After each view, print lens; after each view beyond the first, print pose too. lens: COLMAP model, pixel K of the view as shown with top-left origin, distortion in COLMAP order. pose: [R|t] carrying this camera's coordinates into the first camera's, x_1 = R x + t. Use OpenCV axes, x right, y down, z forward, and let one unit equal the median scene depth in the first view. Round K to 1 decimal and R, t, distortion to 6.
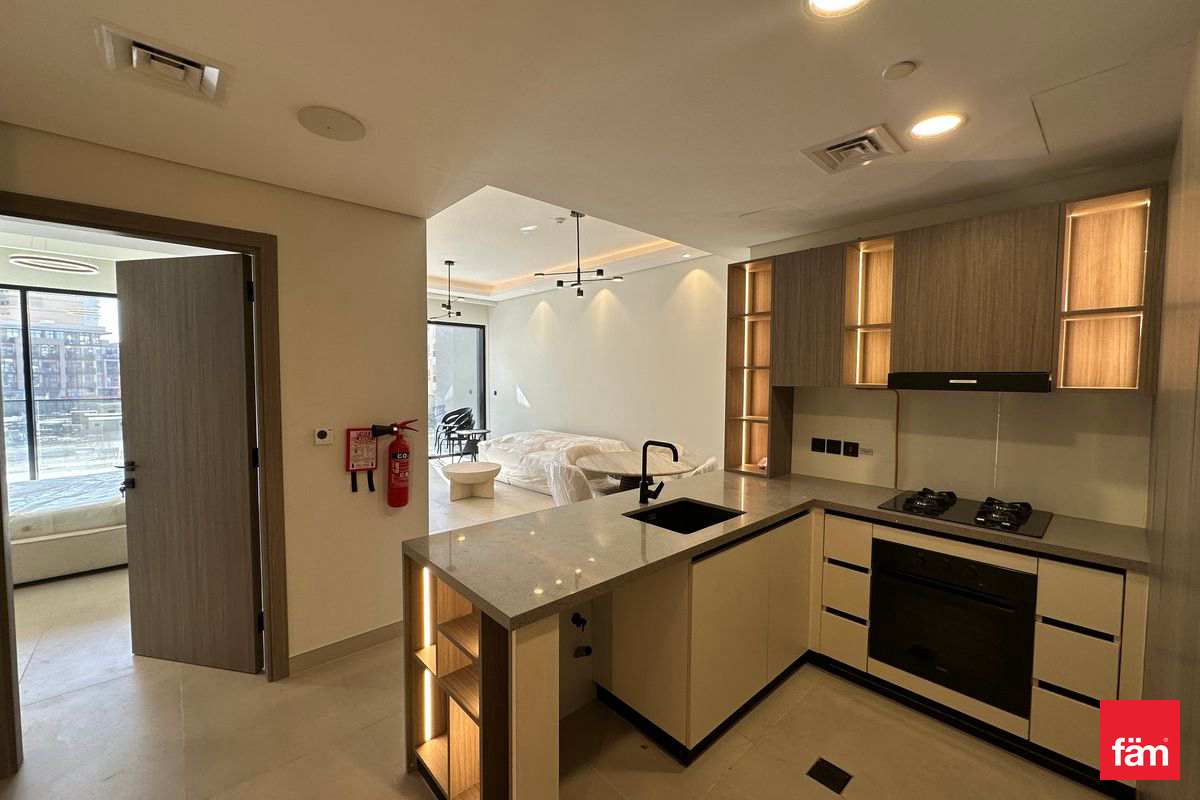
lens RADIAL K [[477.5, 0, 600.0], [0, 477.5, 400.0], [0, 0, 1]] dist [-0.001951, 0.000122]
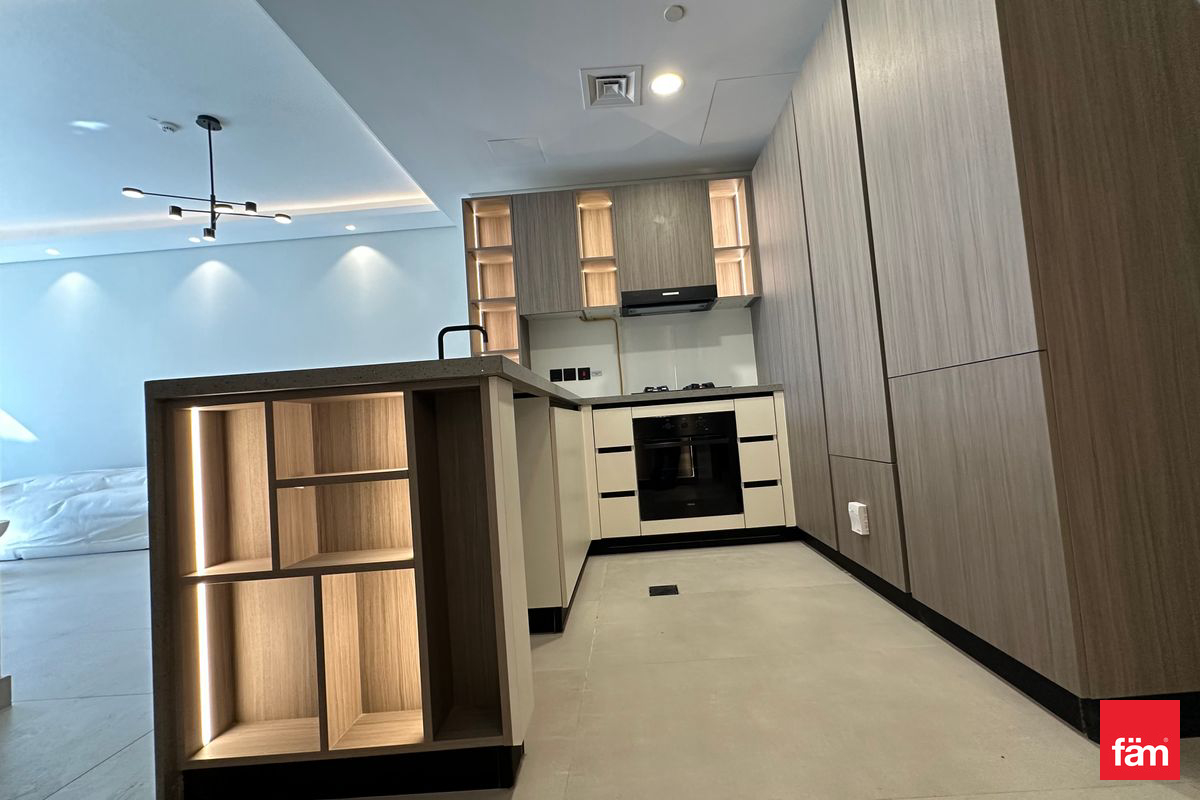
lens RADIAL K [[497.8, 0, 619.0], [0, 497.8, 397.9], [0, 0, 1]] dist [-0.001104, -0.000035]
pose [[0.689145, -0.019426, 0.724363, -0.337813], [0.112939, 0.990304, -0.080890, 0.316184], [-0.715768, 0.137554, 0.684657, 0.152262]]
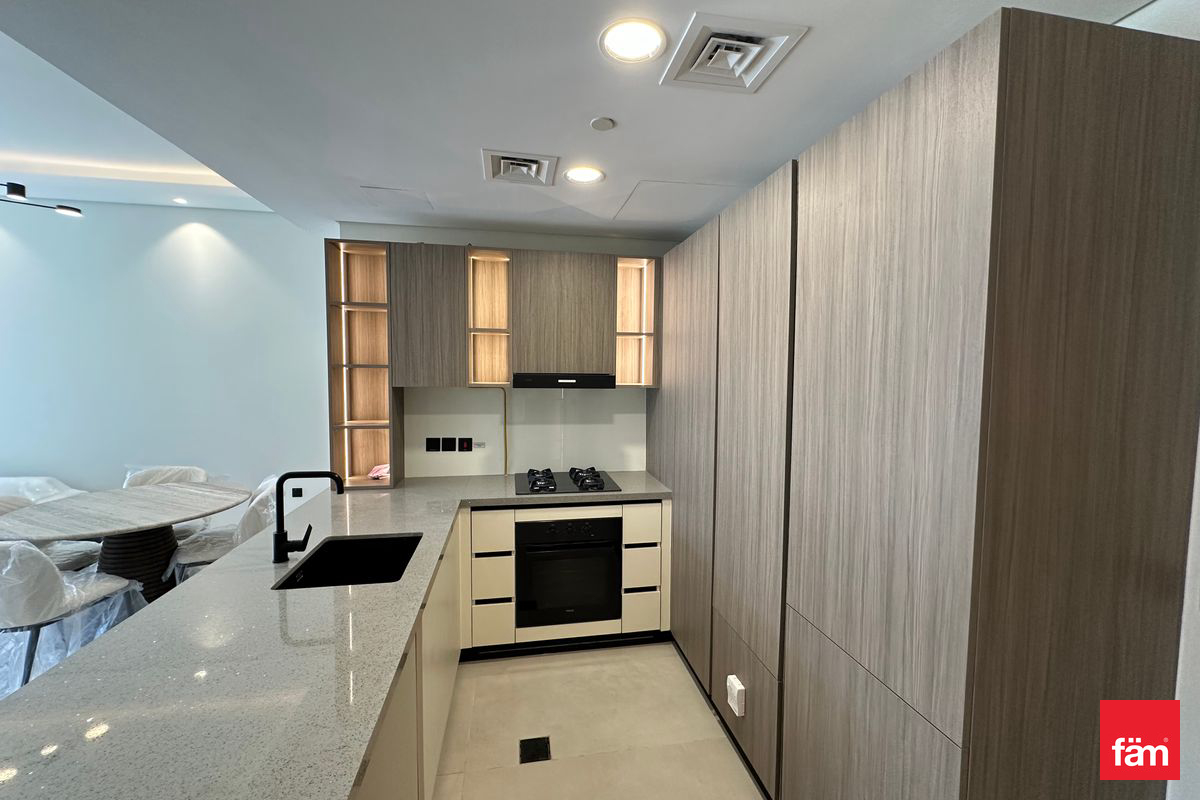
lens RADIAL K [[477.5, 0, 600.0], [0, 477.5, 400.0], [0, 0, 1]] dist [-0.001951, 0.000122]
pose [[0.530708, -0.055611, 0.845728, -0.237750], [0.034829, 0.998433, 0.043797, -0.036780], [-0.846839, 0.006213, 0.531814, 0.224503]]
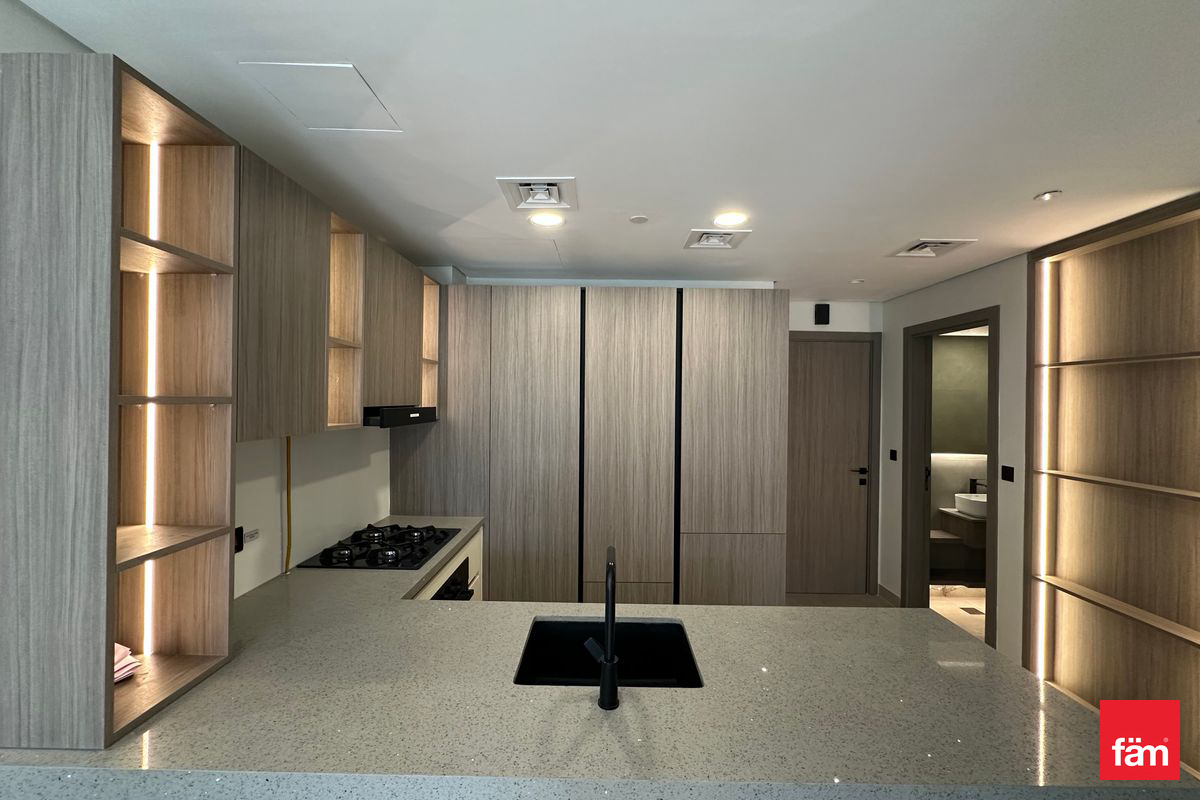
lens RADIAL K [[477.5, 0, 600.0], [0, 477.5, 400.0], [0, 0, 1]] dist [-0.001951, 0.000122]
pose [[-0.729350, -0.016790, 0.683934, -0.212940], [0.016485, 0.998977, 0.042104, -0.097341], [-0.683942, 0.041983, -0.728328, 1.314669]]
